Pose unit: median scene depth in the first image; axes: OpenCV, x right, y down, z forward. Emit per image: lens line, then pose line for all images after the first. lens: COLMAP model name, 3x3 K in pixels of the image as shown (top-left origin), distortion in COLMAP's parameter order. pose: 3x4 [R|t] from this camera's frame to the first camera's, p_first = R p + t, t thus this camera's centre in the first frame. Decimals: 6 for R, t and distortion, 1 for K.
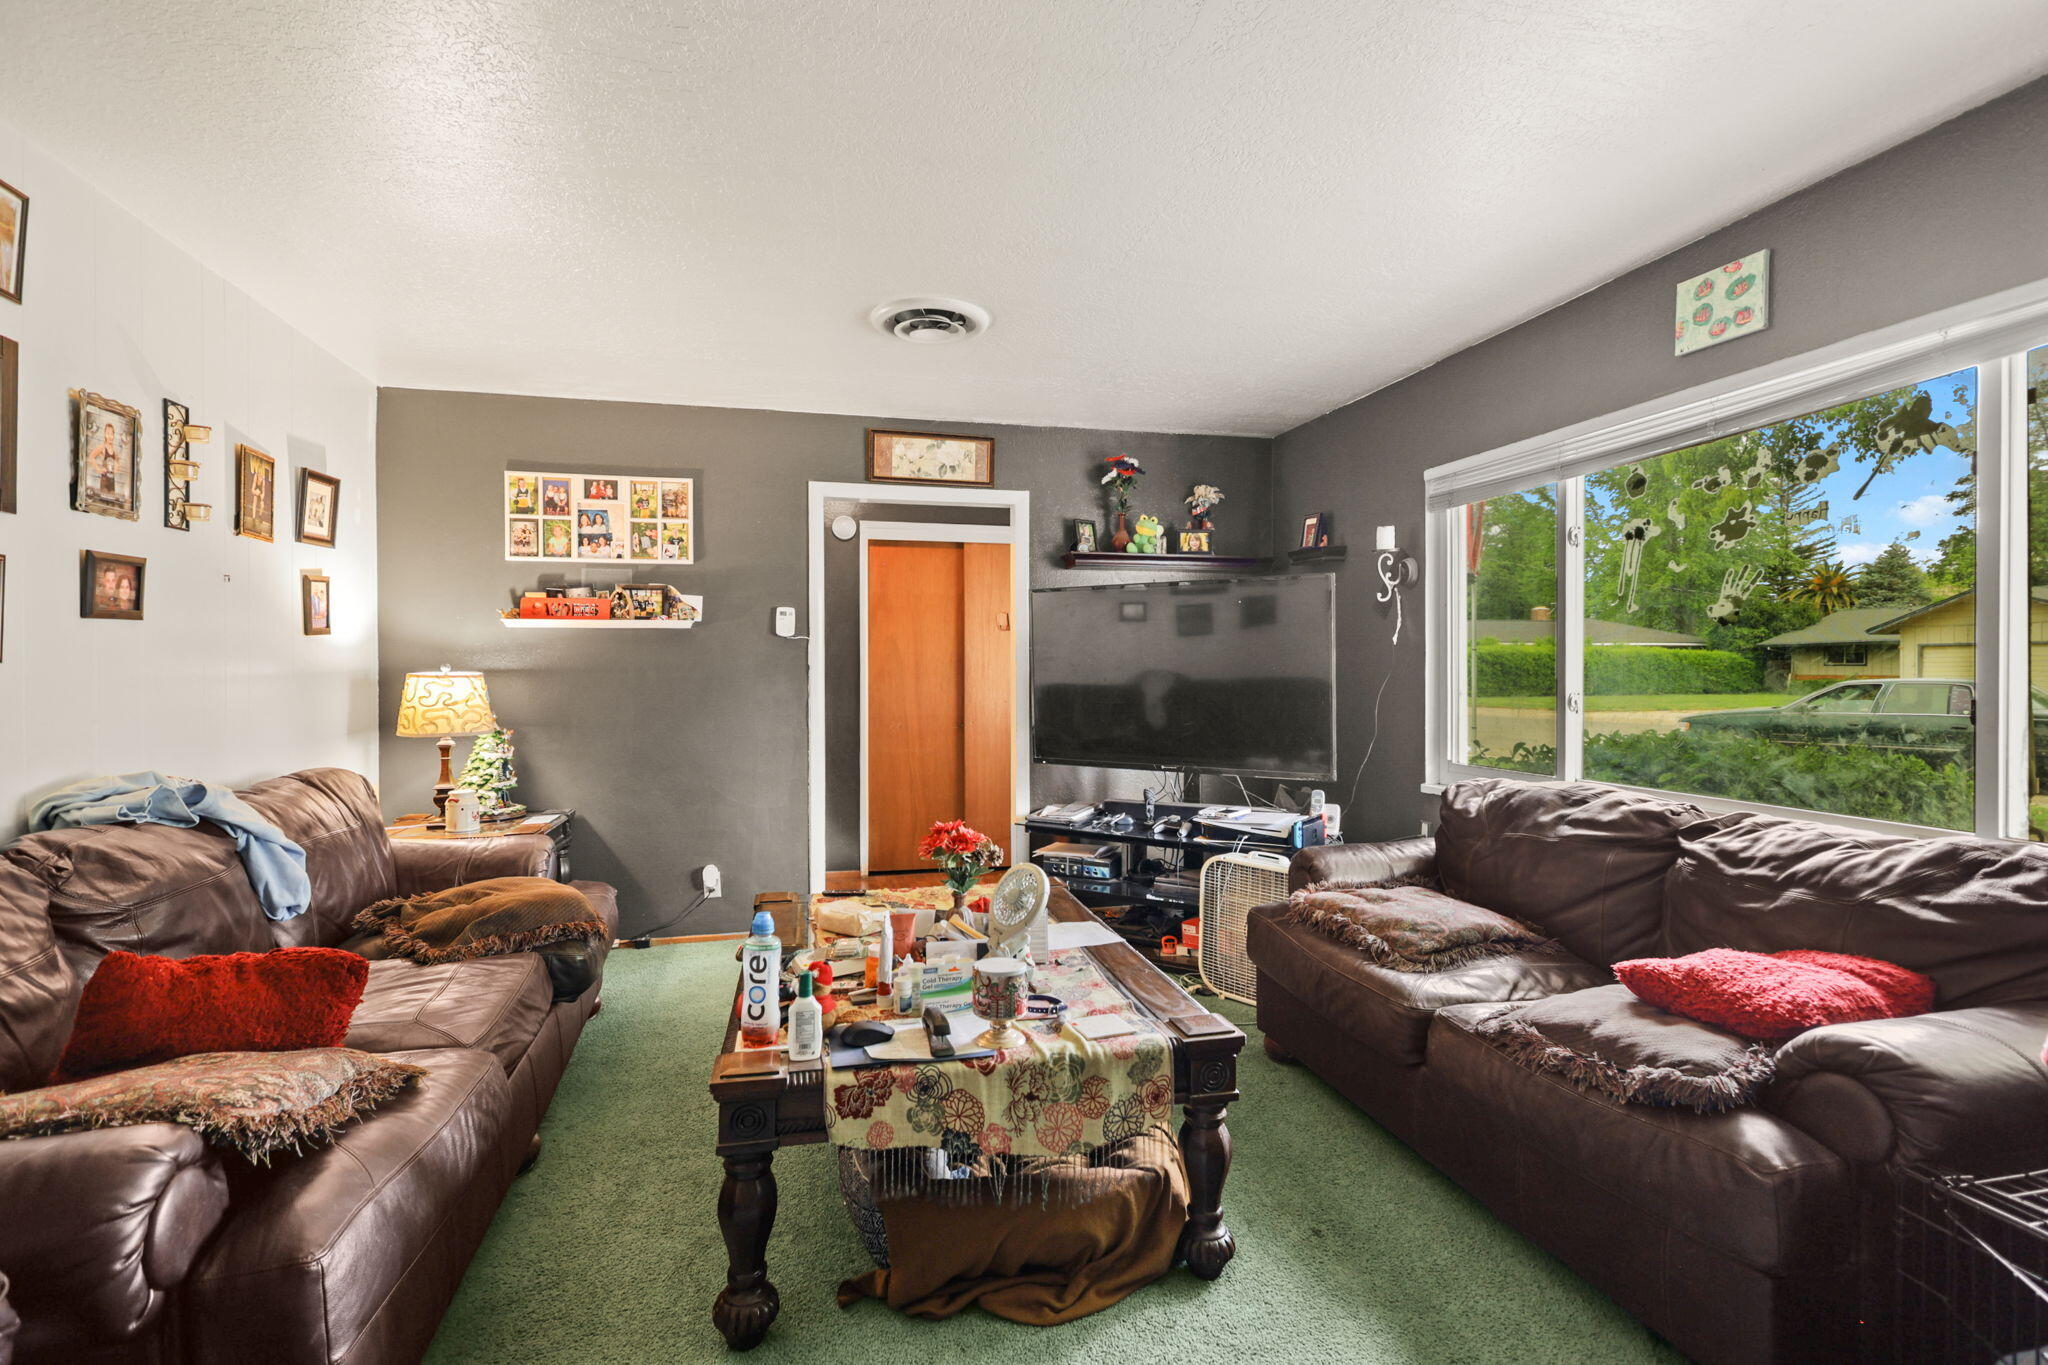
lens RADIAL K [[956.4, 0, 1014.0], [0, 956.4, 669.7], [0, 0, 1]] dist [-0.000726, 0.000132]
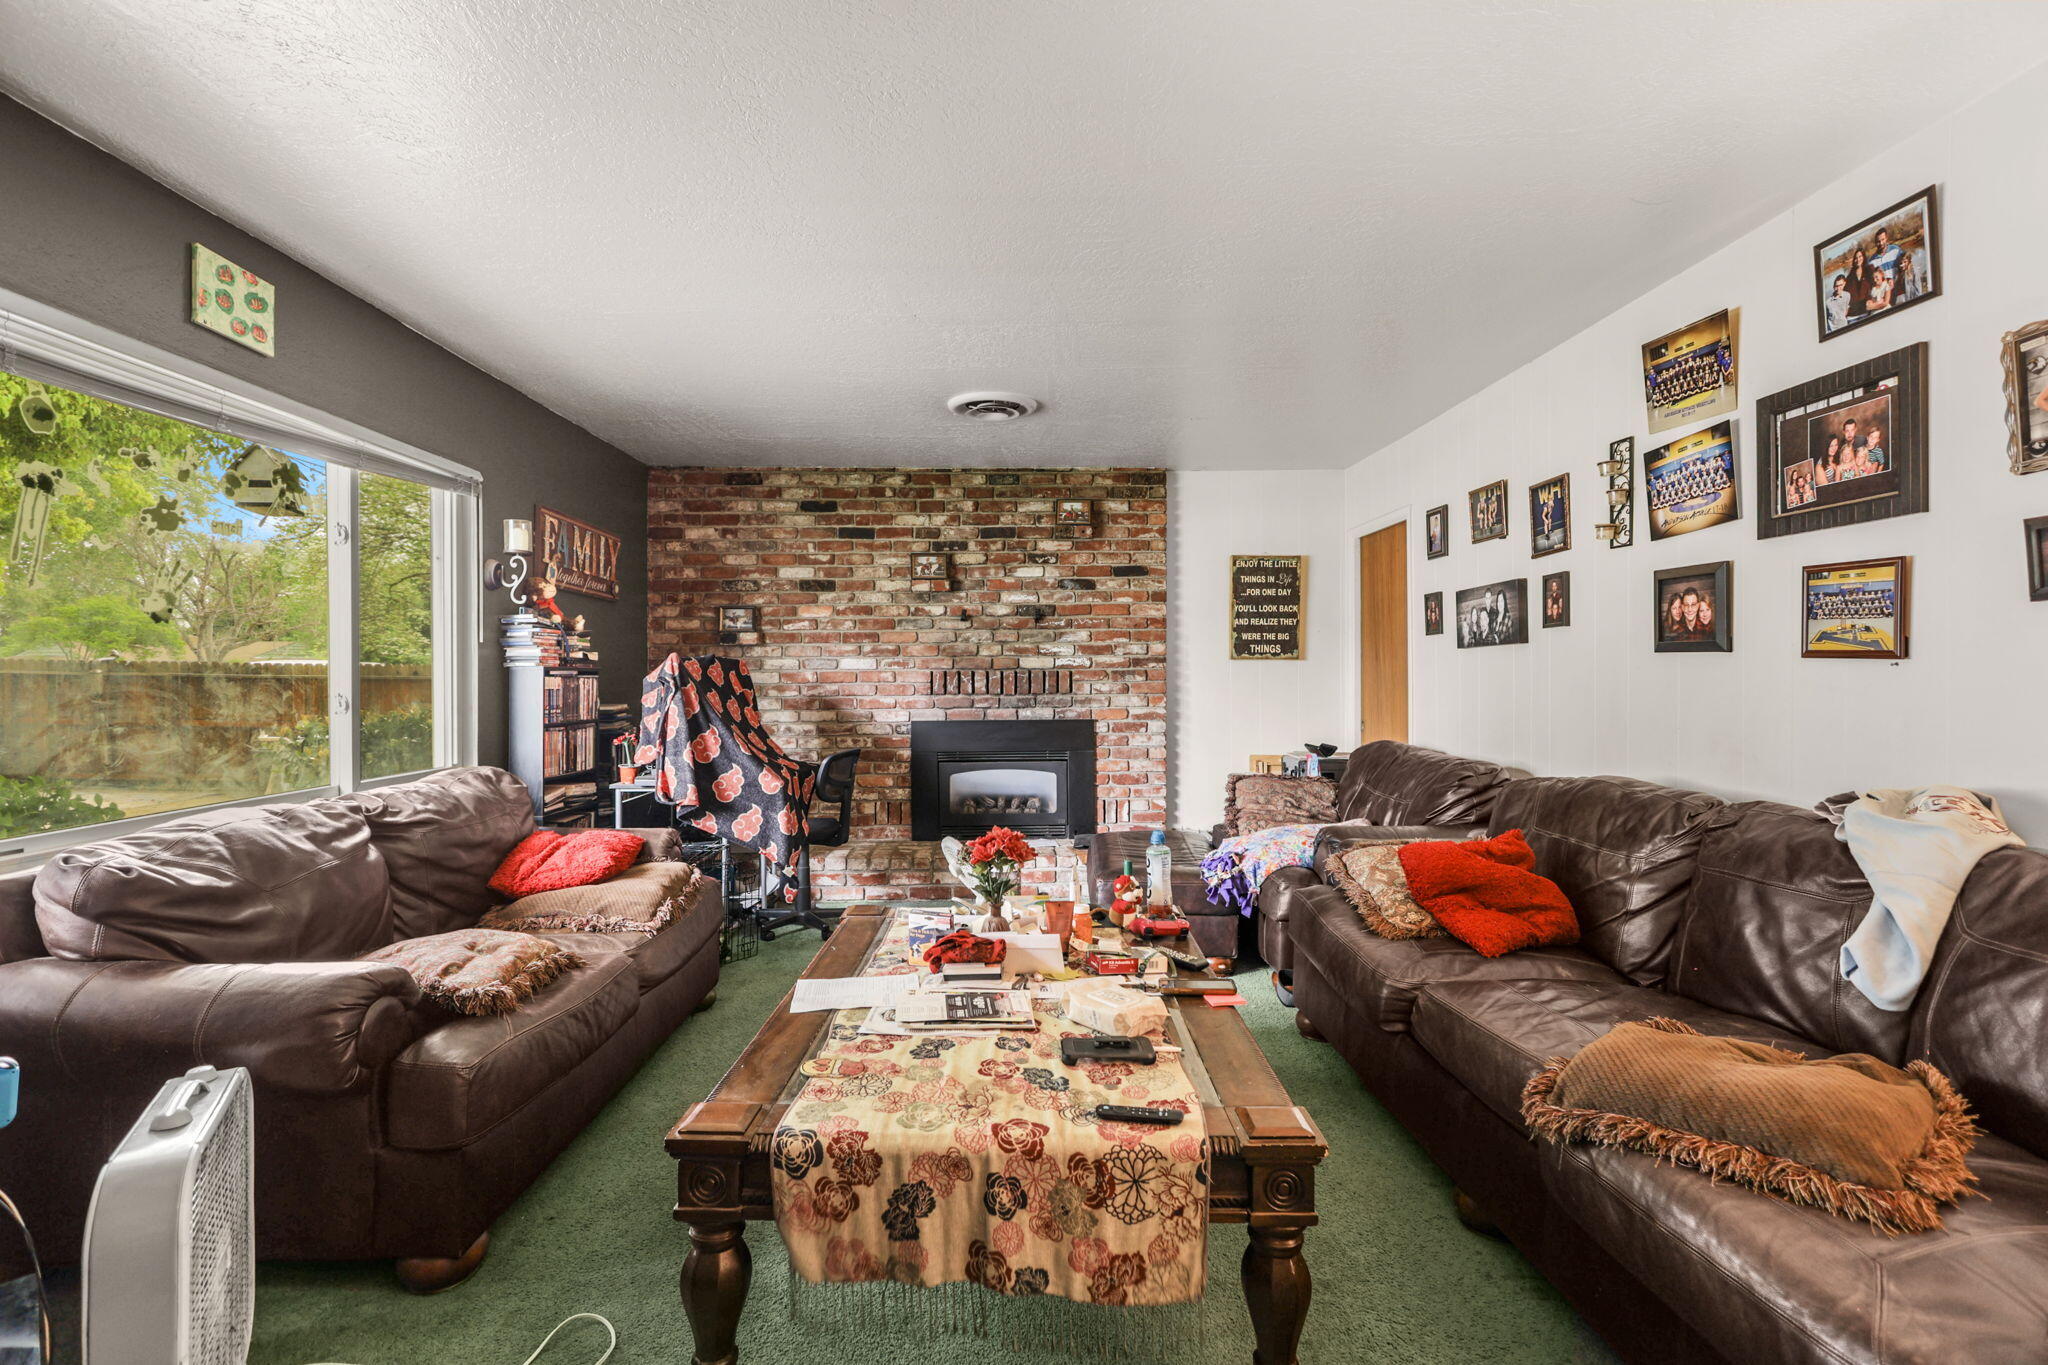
lens RADIAL K [[956.4, 0, 1014.0], [0, 956.4, 669.7], [0, 0, 1]] dist [-0.000726, 0.000132]
pose [[-0.976527, 0.008791, 0.215214, -0.259413], [0.007993, 0.999958, -0.004579, 0.010110], [-0.215245, -0.002751, -0.976556, 1.790604]]
